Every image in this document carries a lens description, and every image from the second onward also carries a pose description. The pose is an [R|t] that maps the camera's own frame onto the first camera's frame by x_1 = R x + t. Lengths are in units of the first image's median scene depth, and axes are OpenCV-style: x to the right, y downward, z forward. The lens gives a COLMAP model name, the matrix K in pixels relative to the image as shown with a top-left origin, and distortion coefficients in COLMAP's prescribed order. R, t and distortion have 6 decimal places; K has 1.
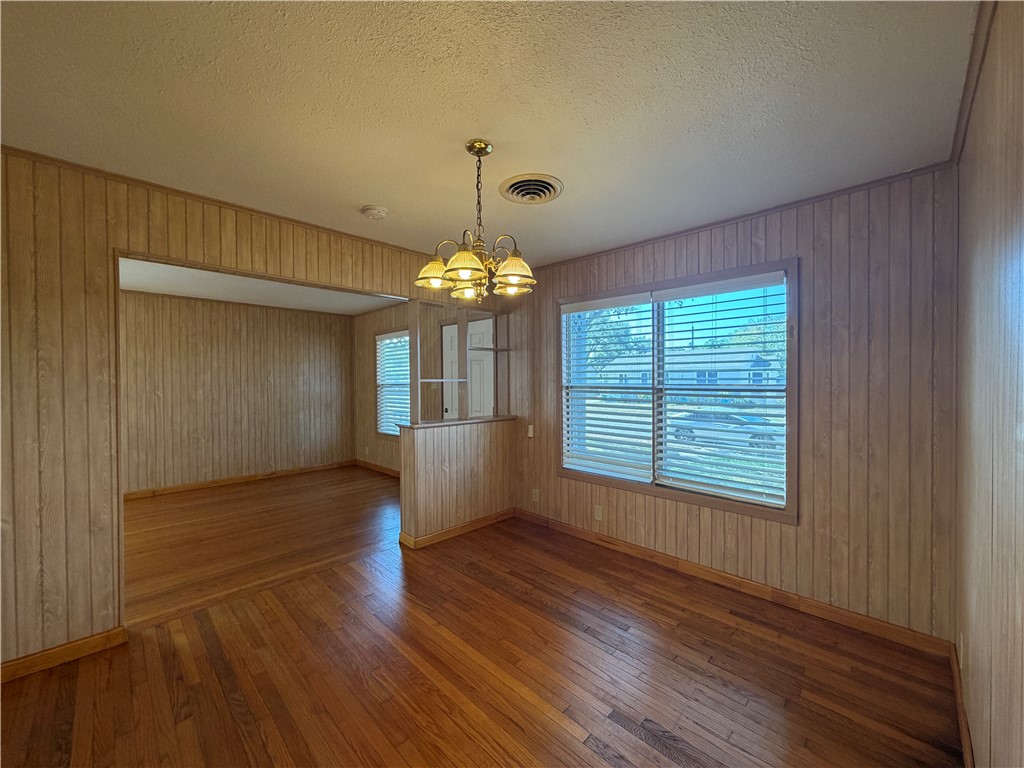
lens RADIAL K [[406.1, 0, 508.9], [0, 406.1, 385.7], [0, 0, 1]] dist [-0.001927, -0.000427]
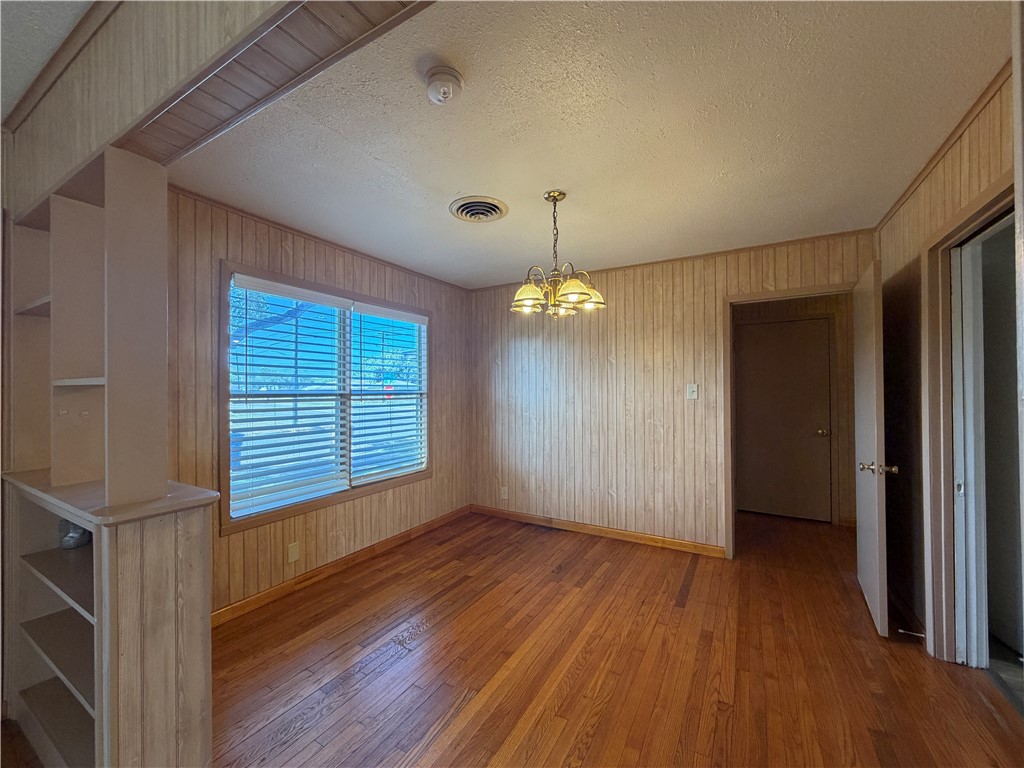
lens RADIAL K [[406.1, 0, 508.9], [0, 406.1, 385.7], [0, 0, 1]] dist [-0.001927, -0.000427]
pose [[-0.246361, 0.011517, 0.969110, -0.942814], [0.019742, 0.999782, -0.006862, -0.000695], [-0.968977, 0.017441, -0.246535, 1.108936]]
